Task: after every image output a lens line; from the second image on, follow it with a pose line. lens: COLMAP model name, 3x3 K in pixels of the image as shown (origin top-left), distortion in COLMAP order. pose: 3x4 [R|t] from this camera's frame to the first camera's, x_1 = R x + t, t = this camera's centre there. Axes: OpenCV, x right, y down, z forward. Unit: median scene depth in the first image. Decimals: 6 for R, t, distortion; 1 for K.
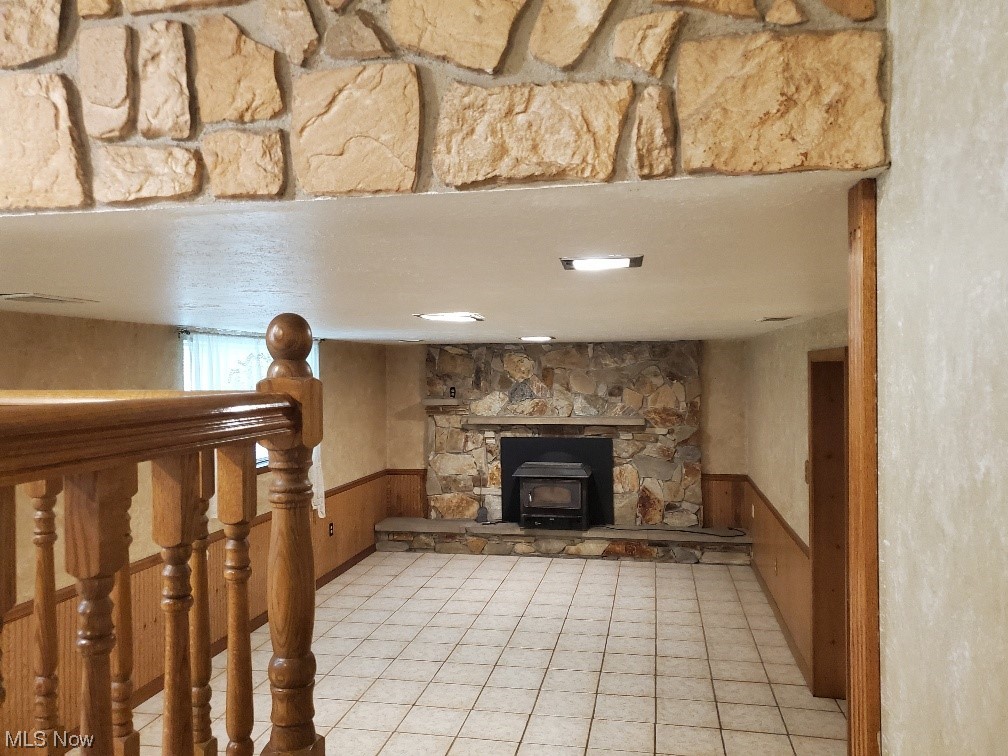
lens RADIAL K [[795.7, 0, 512.4], [0, 795.7, 346.6], [0, 0, 1]] dist [0.056122, -0.053195]
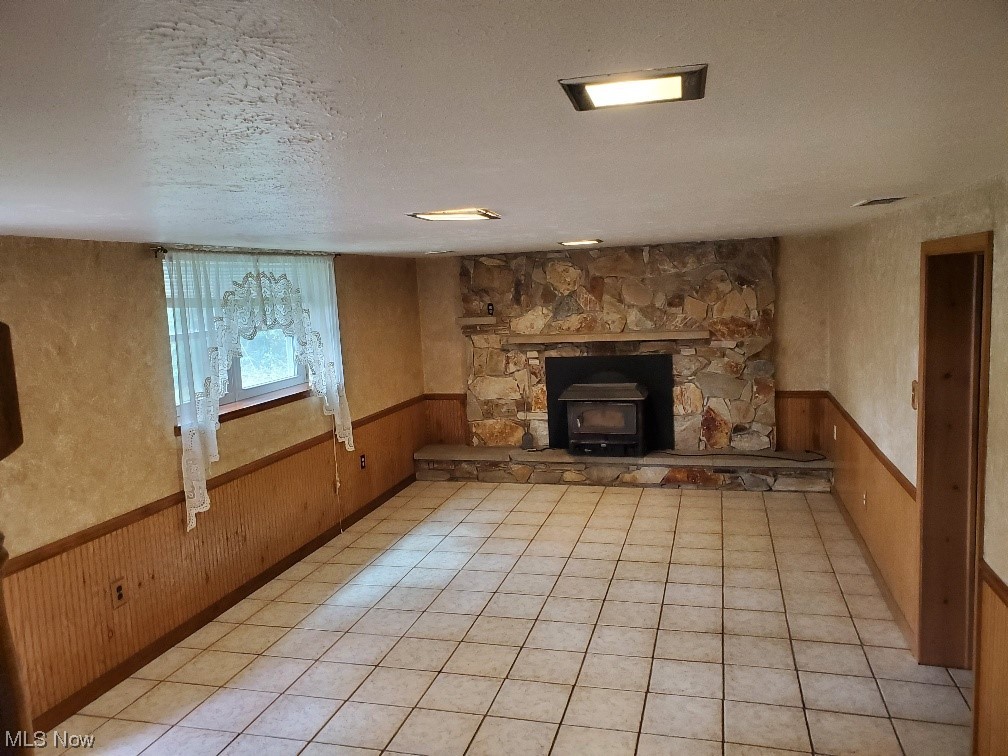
lens RADIAL K [[795.7, 0, 502.6], [0, 795.7, 377.7], [0, 0, 1]] dist [0.056122, -0.053195]
pose [[0.995646, -0.026793, -0.089279, 0.018299], [0.039783, 0.988327, 0.147063, 0.003038], [0.084296, -0.149974, 0.985090, 0.115952]]
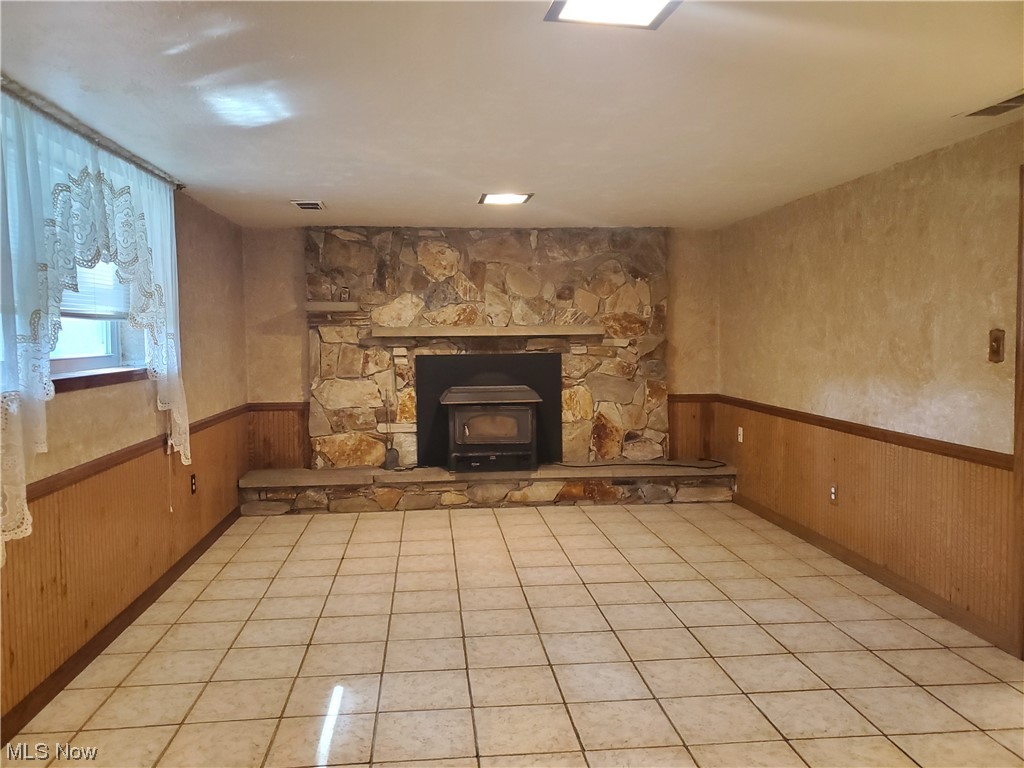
lens RADIAL K [[803.2, 0, 508.8], [0, 803.2, 377.5], [0, 0, 1]] dist [0.057040, -0.051039]
pose [[0.960778, -0.018288, 0.276717, -0.150334], [-0.004093, 0.996780, 0.080086, 0.080992], [-0.277290, -0.078078, 0.957609, 0.279404]]
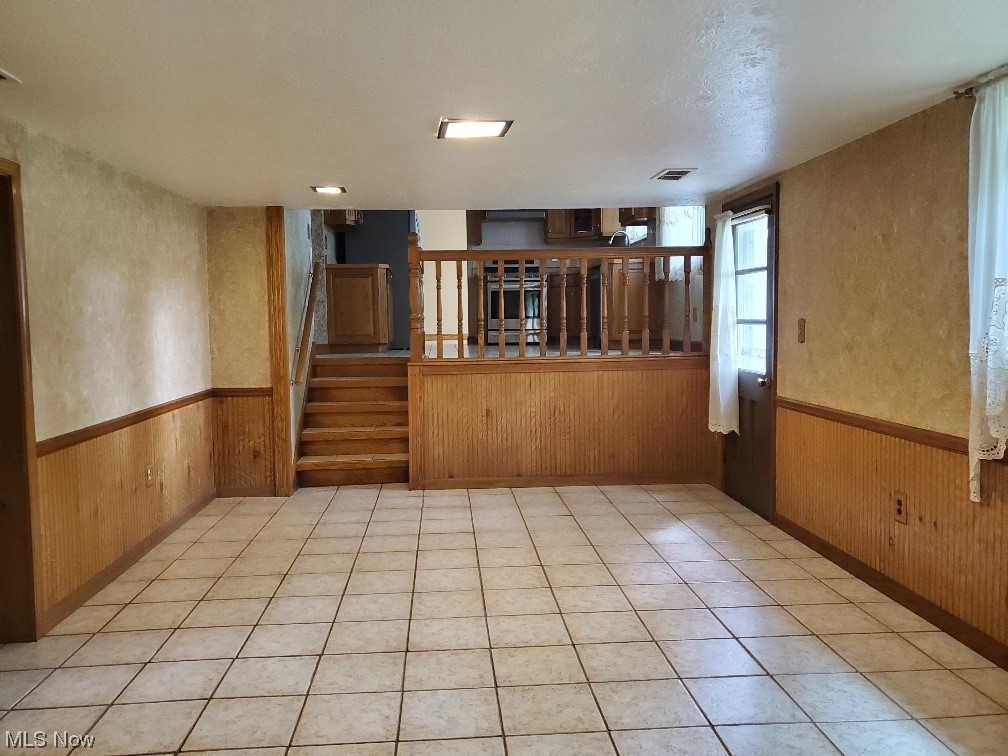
lens RADIAL K [[795.7, 0, 493.2], [0, 795.7, 377.8], [0, 0, 1]] dist [0.056122, -0.053195]
pose [[-0.970084, 0.039802, -0.239484, 0.063912], [0.029608, 0.998502, 0.046015, 0.102388], [0.240957, 0.037547, -0.969809, 0.986794]]
